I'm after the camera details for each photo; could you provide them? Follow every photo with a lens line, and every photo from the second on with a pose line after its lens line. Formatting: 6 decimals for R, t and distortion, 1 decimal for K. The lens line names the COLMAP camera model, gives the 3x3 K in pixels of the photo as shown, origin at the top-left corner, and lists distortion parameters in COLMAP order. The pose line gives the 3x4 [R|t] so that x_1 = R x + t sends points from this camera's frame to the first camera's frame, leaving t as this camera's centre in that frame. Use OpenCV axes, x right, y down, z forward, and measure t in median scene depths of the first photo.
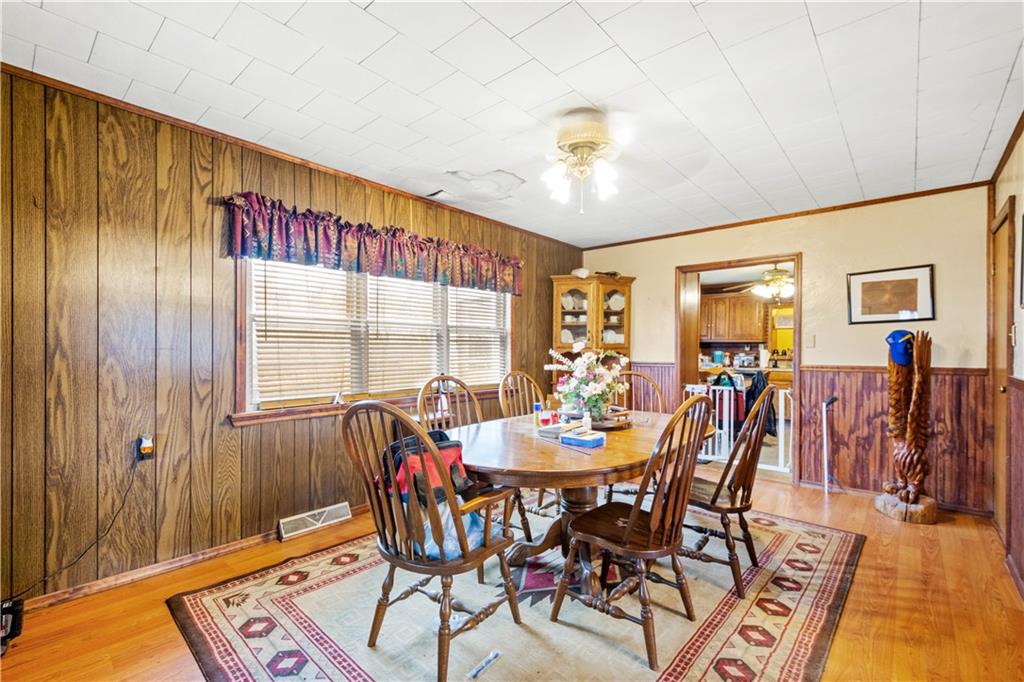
lens RADIAL K [[449.2, 0, 513.2], [0, 449.2, 348.4], [0, 0, 1]] dist [0.002132, -0.000194]
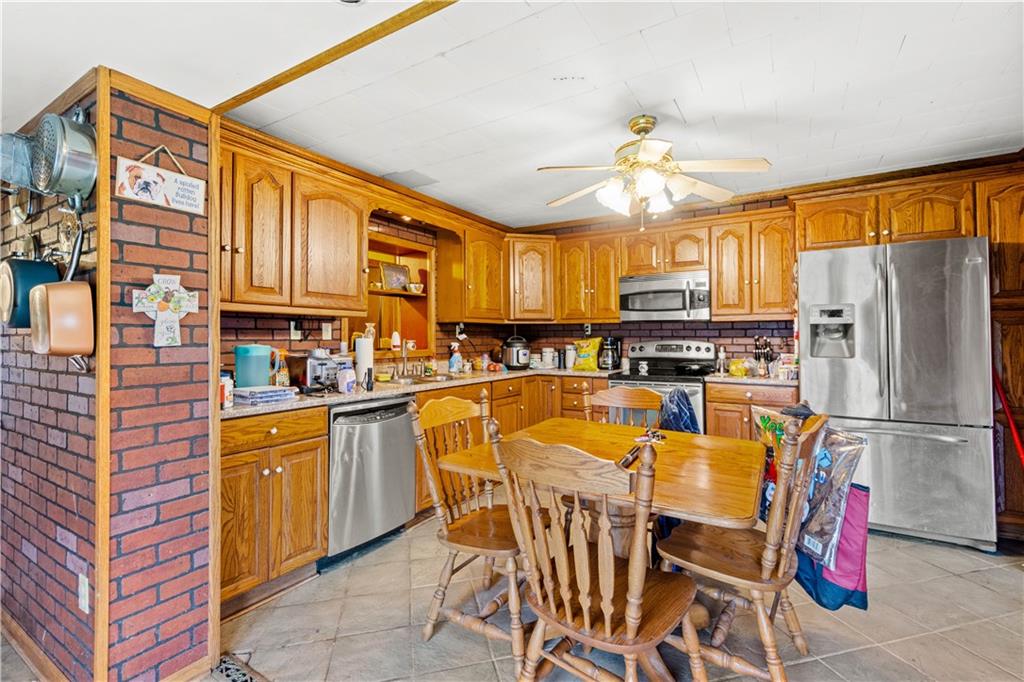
lens RADIAL K [[449.2, 0, 529.6], [0, 449.2, 328.7], [0, 0, 1]] dist [0.002132, -0.000194]
pose [[-0.191505, 0.015057, 0.981376, 0.146745], [0.009704, 0.999862, -0.013447, 0.001687], [-0.981444, 0.006948, -0.191624, 0.912482]]
